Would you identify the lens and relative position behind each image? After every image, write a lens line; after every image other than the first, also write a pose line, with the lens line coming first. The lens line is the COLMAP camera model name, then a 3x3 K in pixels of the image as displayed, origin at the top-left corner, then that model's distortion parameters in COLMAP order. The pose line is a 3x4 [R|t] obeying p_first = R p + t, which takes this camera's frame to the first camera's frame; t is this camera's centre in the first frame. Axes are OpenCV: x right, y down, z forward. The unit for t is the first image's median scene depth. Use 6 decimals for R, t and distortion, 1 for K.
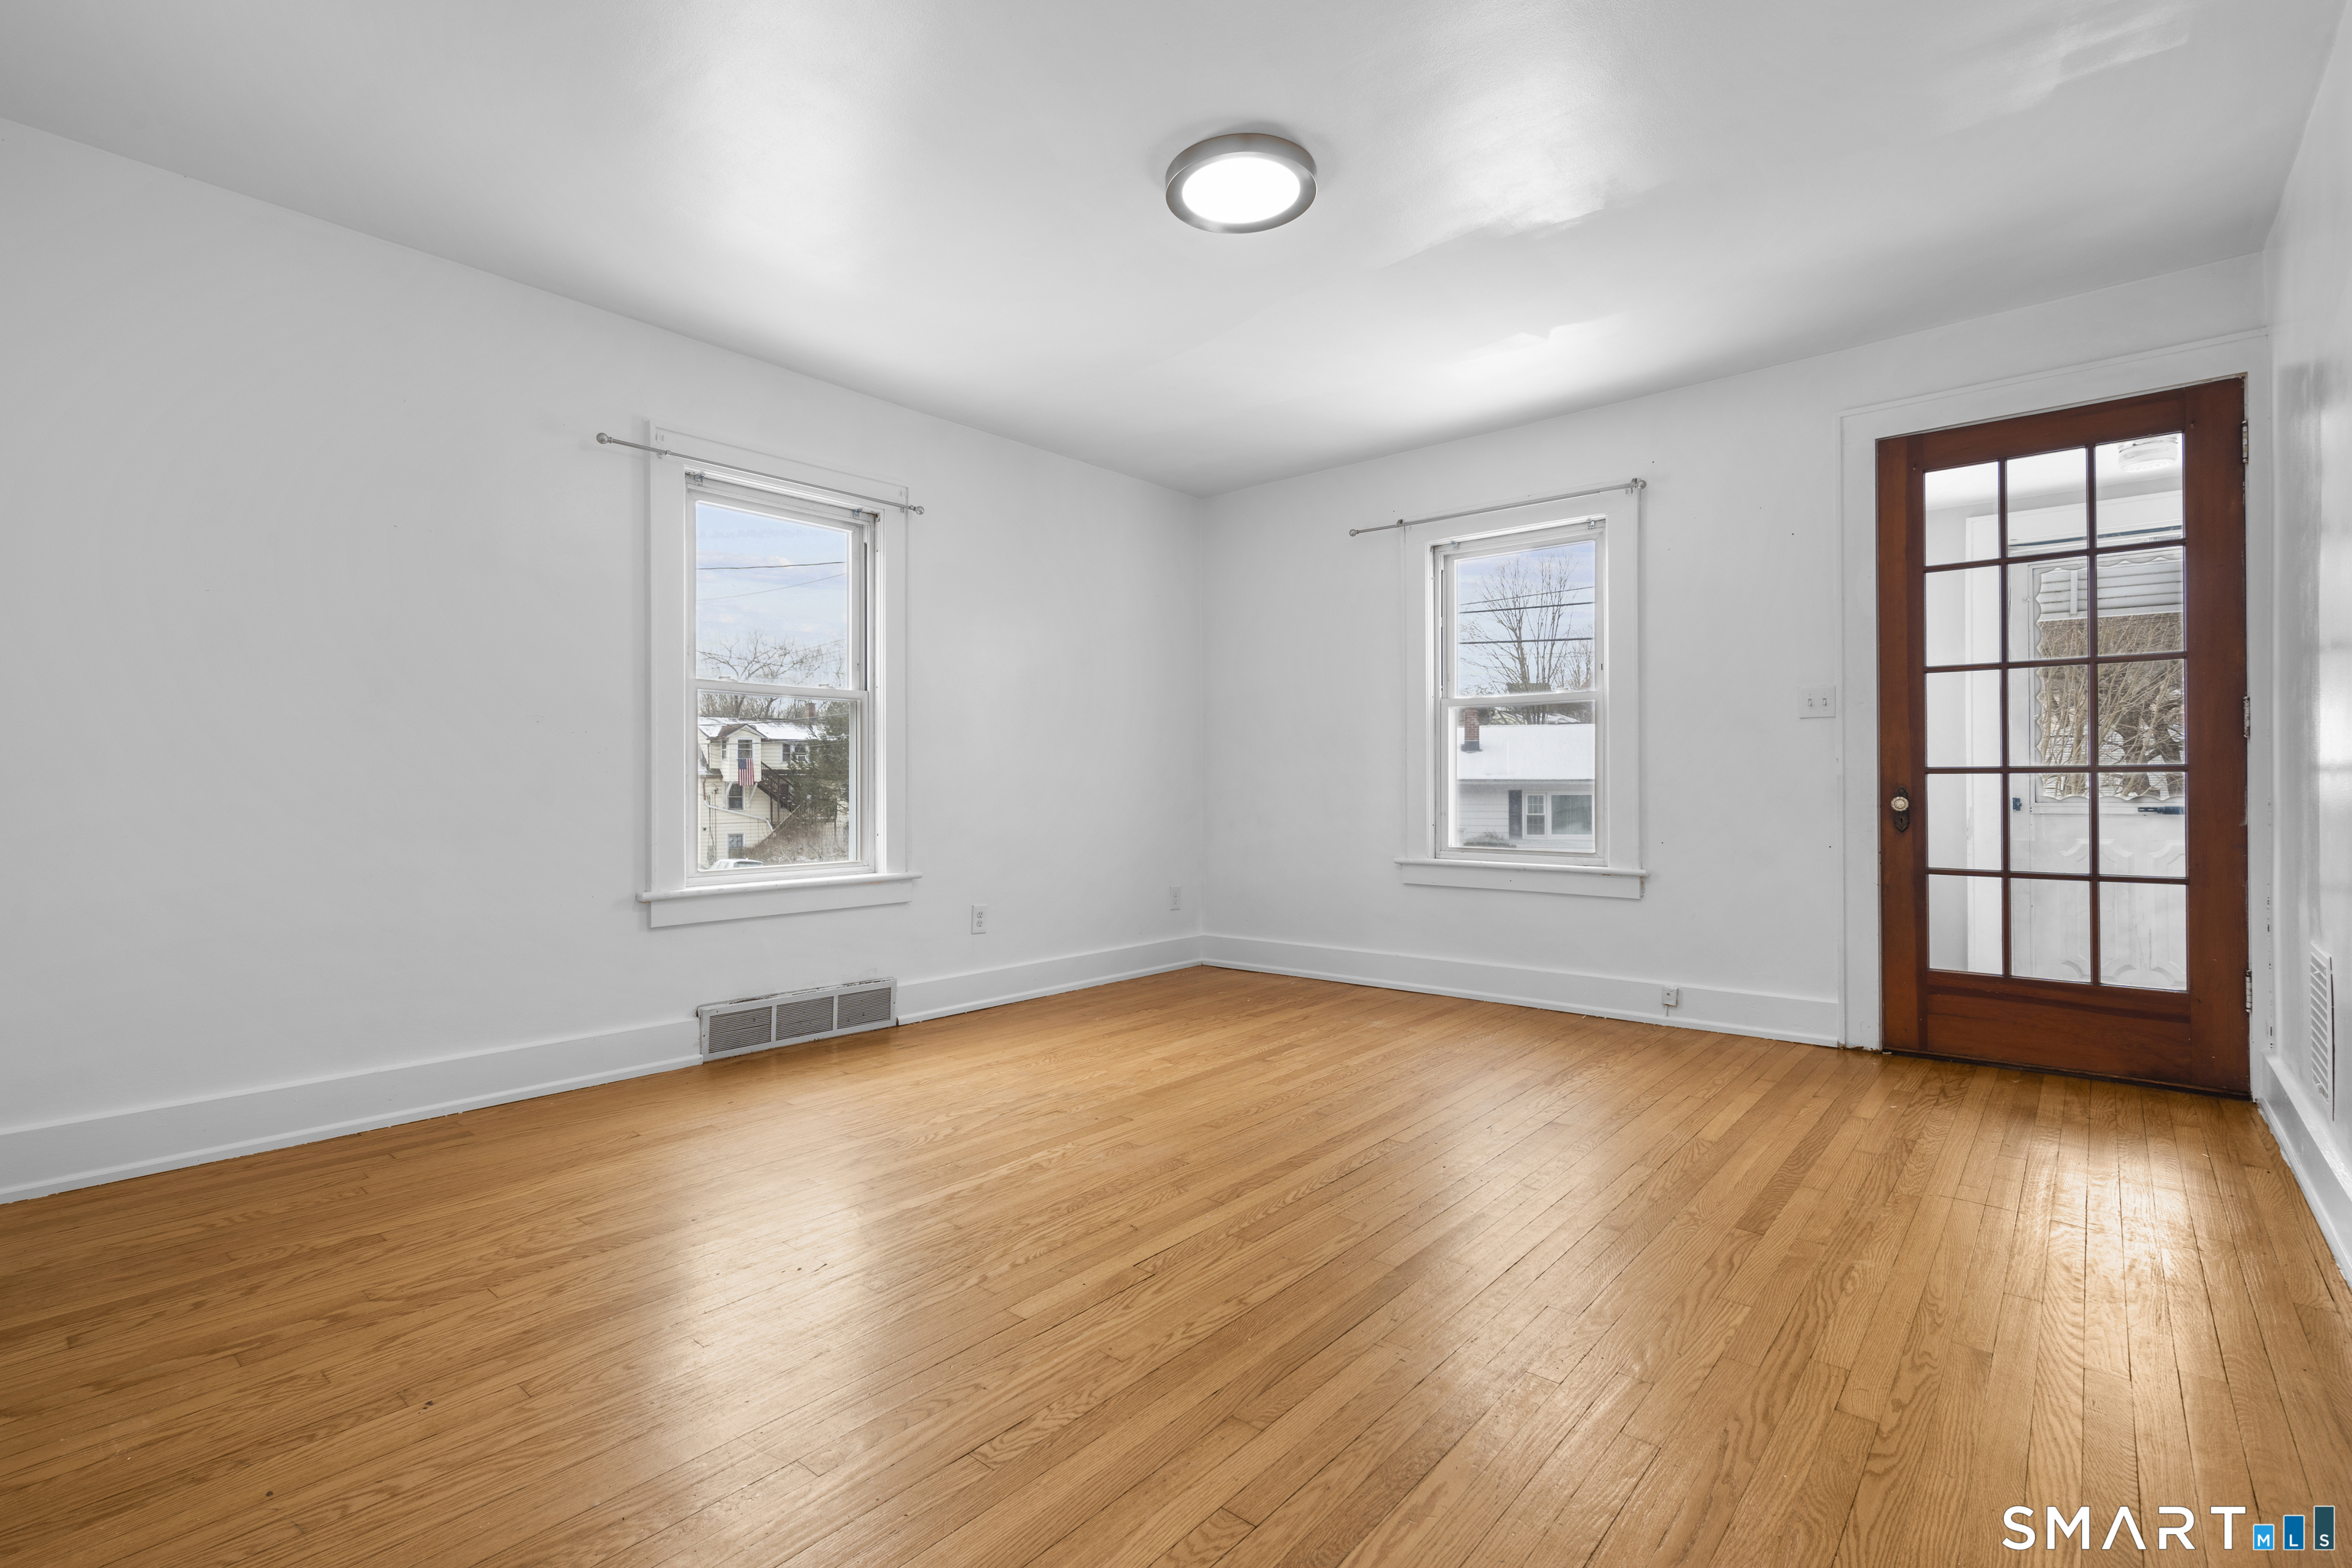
lens RADIAL K [[1083.9, 0, 1162.5], [0, 1083.9, 784.1], [0, 0, 1]] dist [-0.000334, 0.000465]
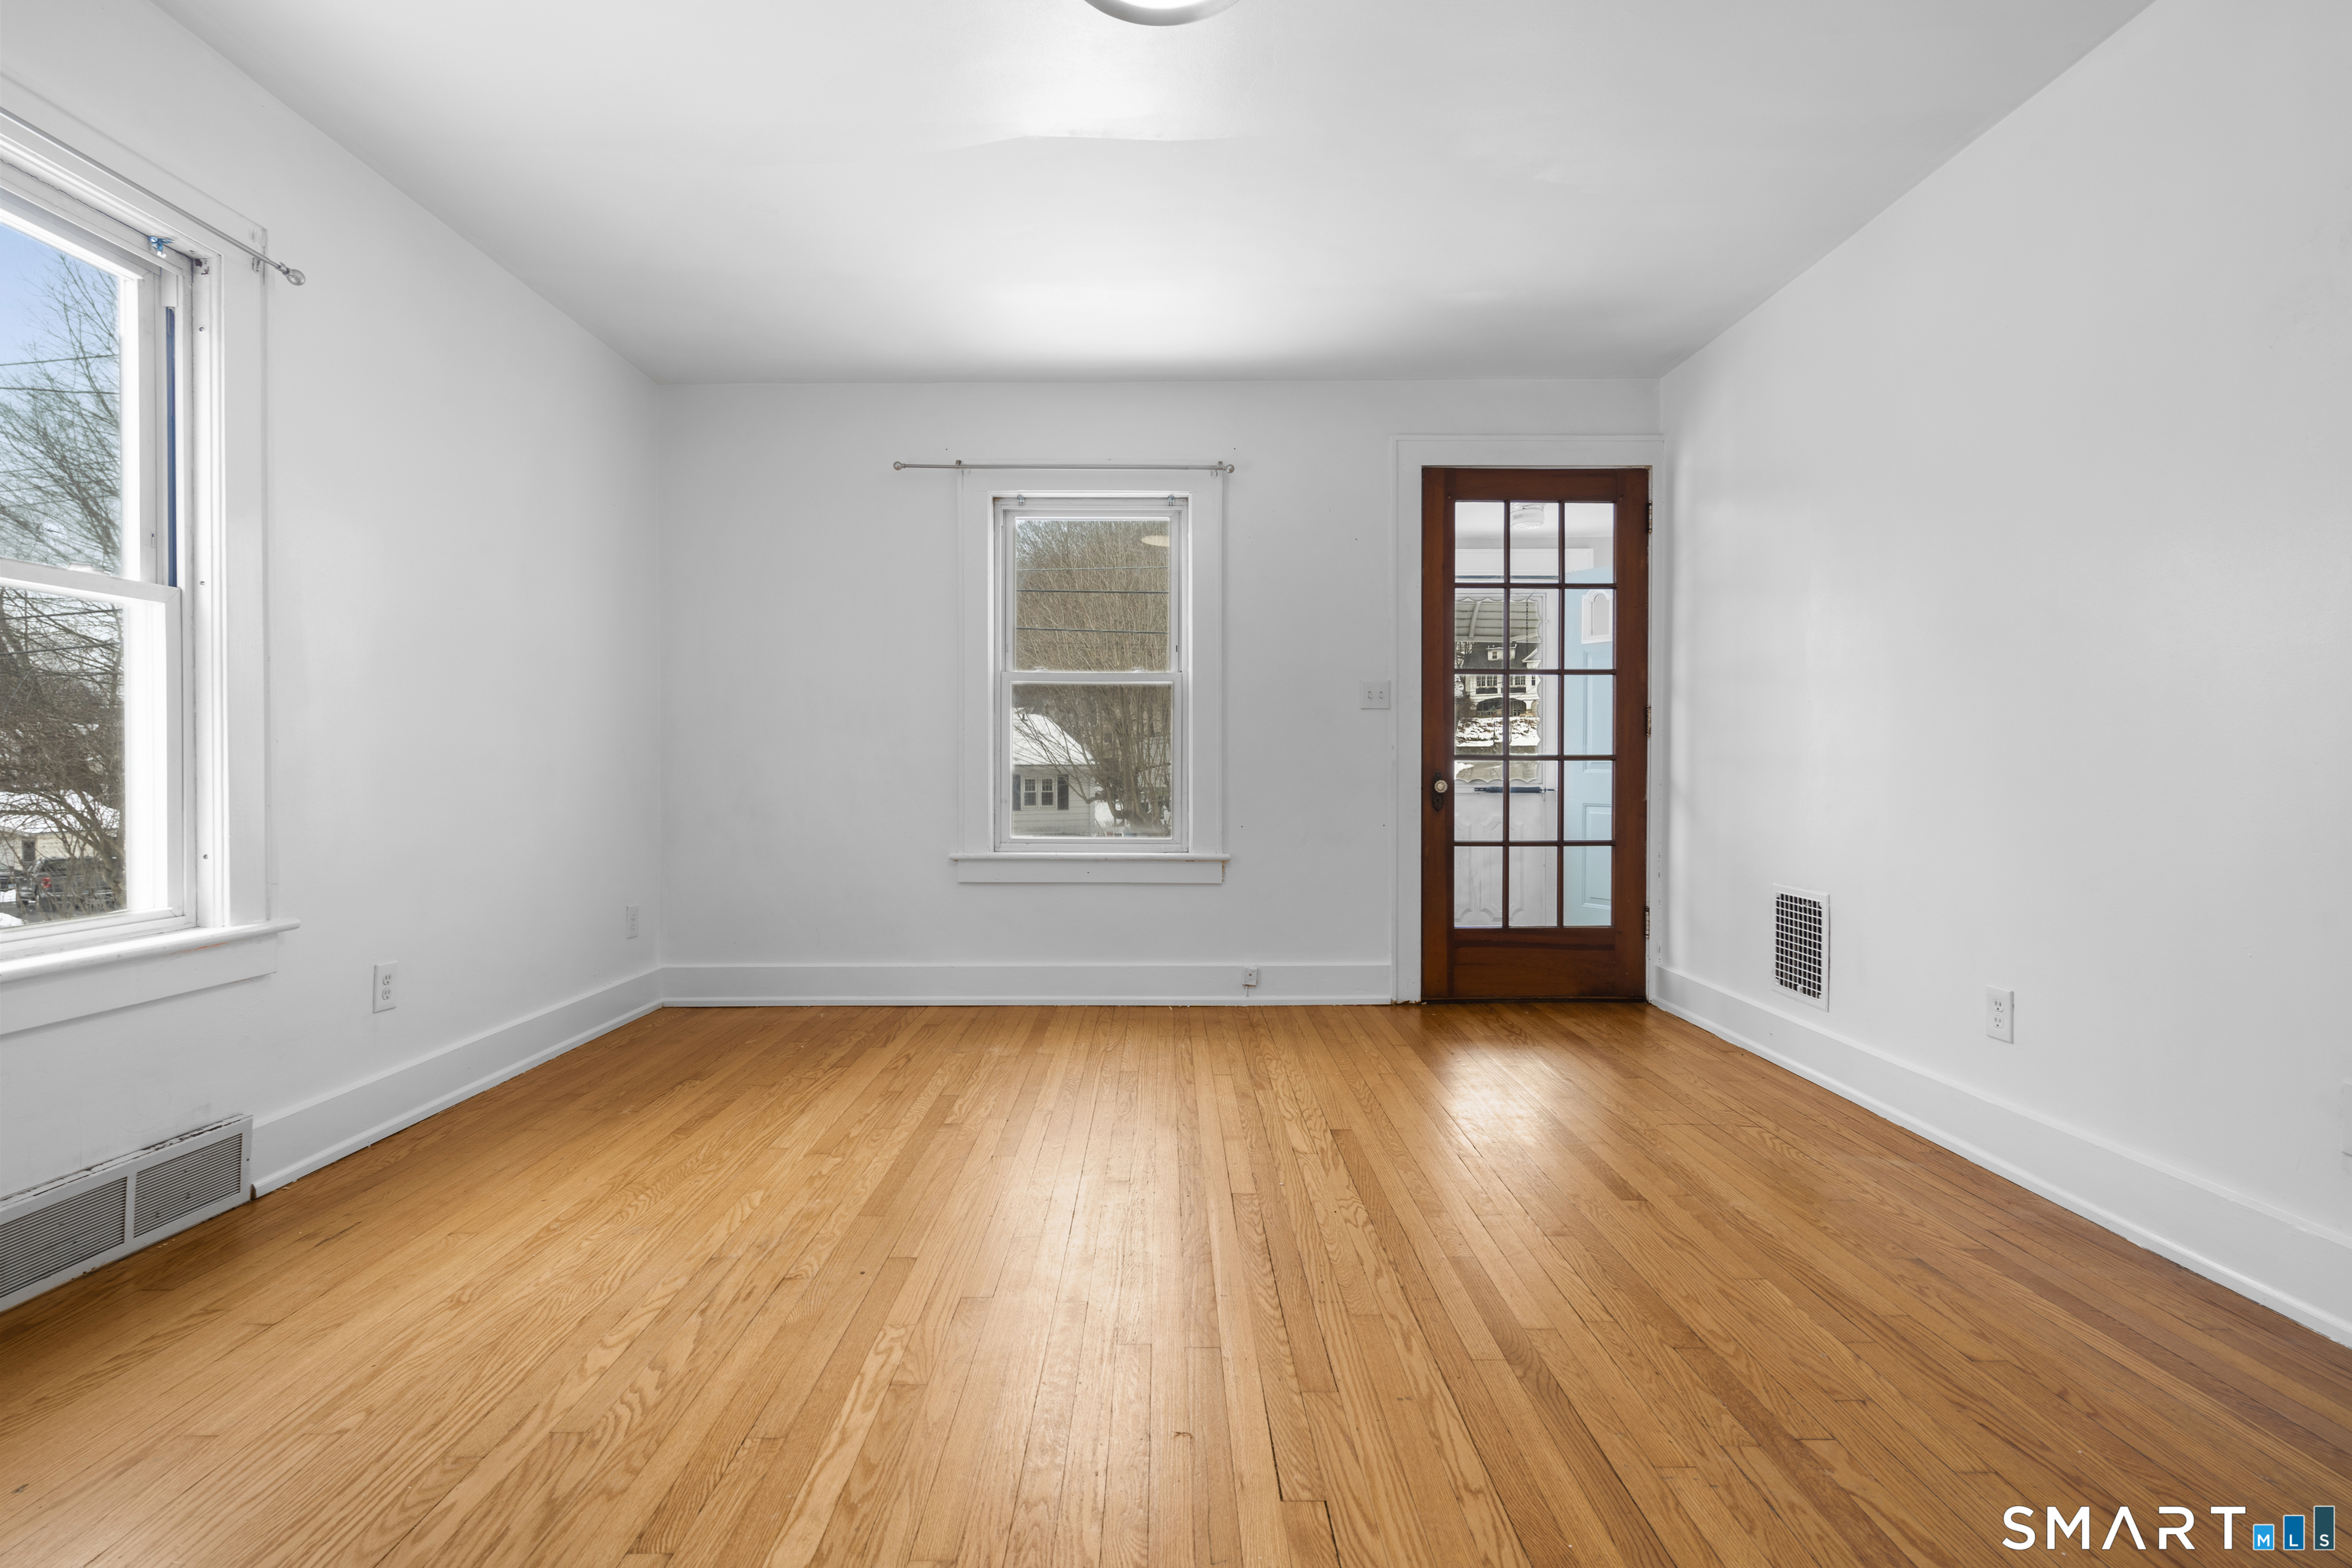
lens RADIAL K [[1079.4, 0, 1169.2], [0, 1079.4, 783.5], [0, 0, 1]] dist [-0.001723, 0.000838]
pose [[0.754851, -0.005193, 0.655876, -0.294453], [-0.003433, 0.999924, 0.011867, 0.002468], [-0.655888, -0.011210, 0.754775, 0.326253]]
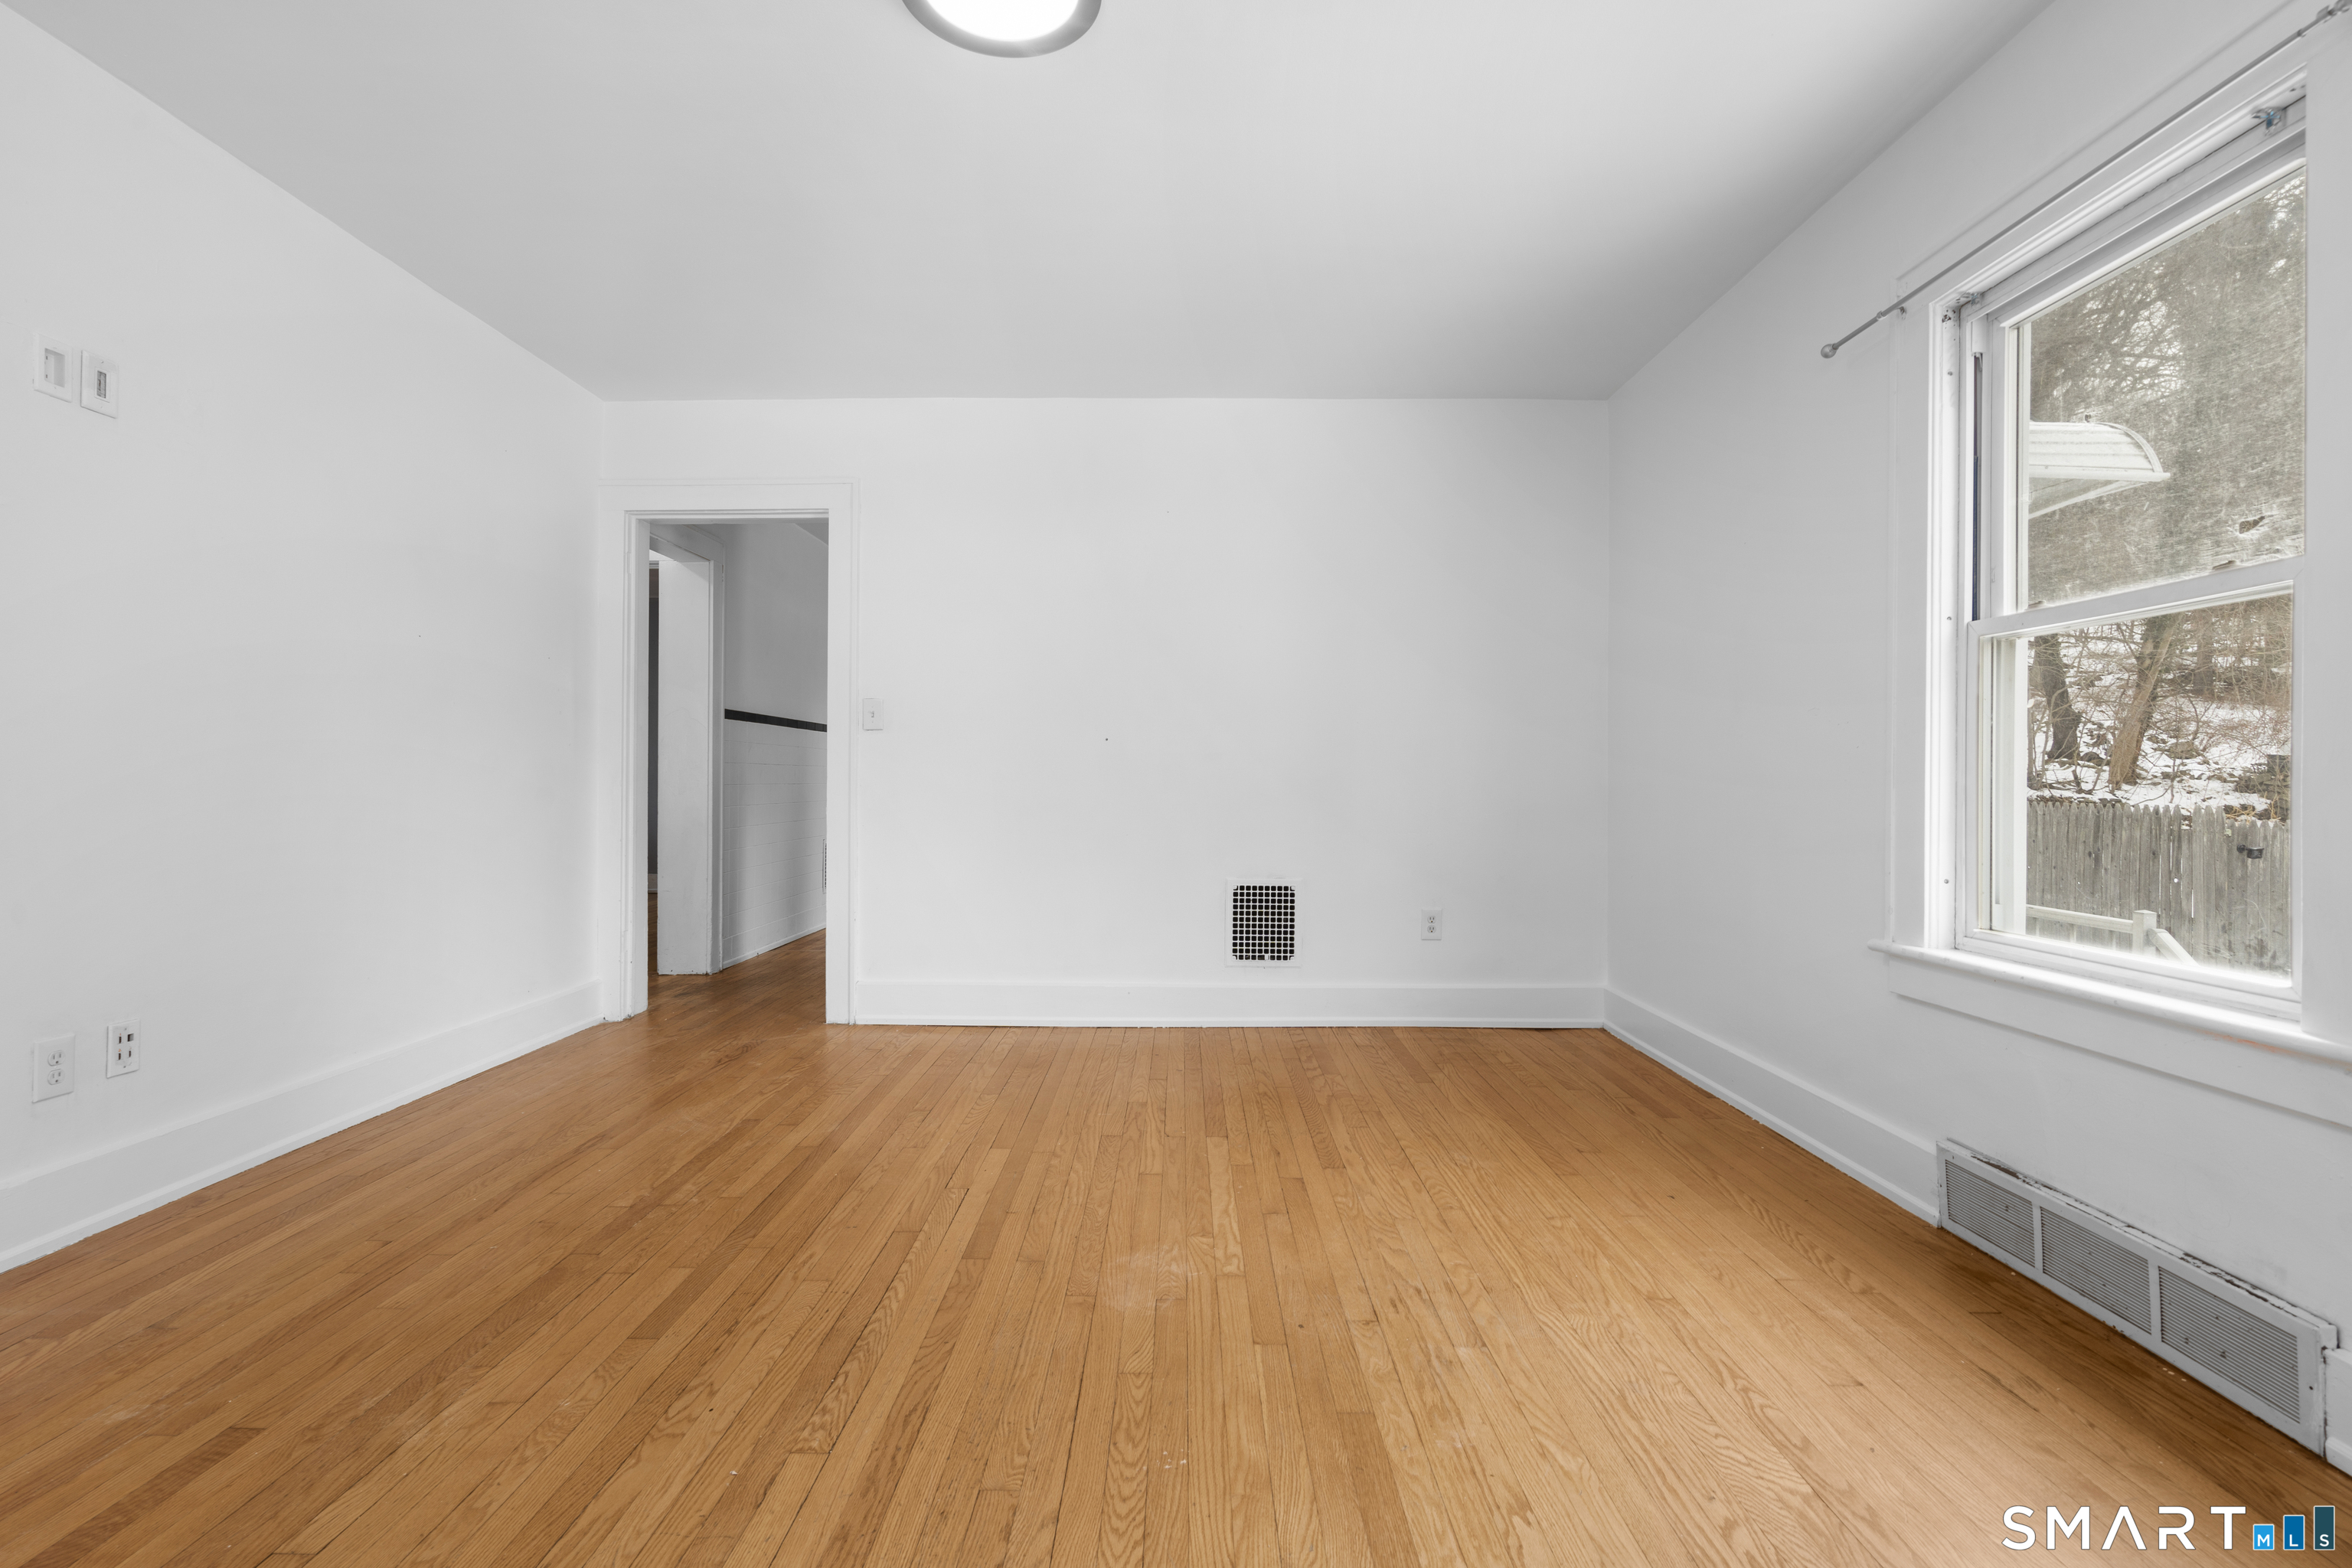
lens RADIAL K [[1079.4, 0, 1169.2], [0, 1079.4, 783.5], [0, 0, 1]] dist [-0.001723, 0.000838]
pose [[-0.766407, -0.000953, -0.642355, 0.334307], [-0.002589, 0.999995, 0.001605, -0.003656], [0.642350, 0.002893, -0.766406, 1.203991]]
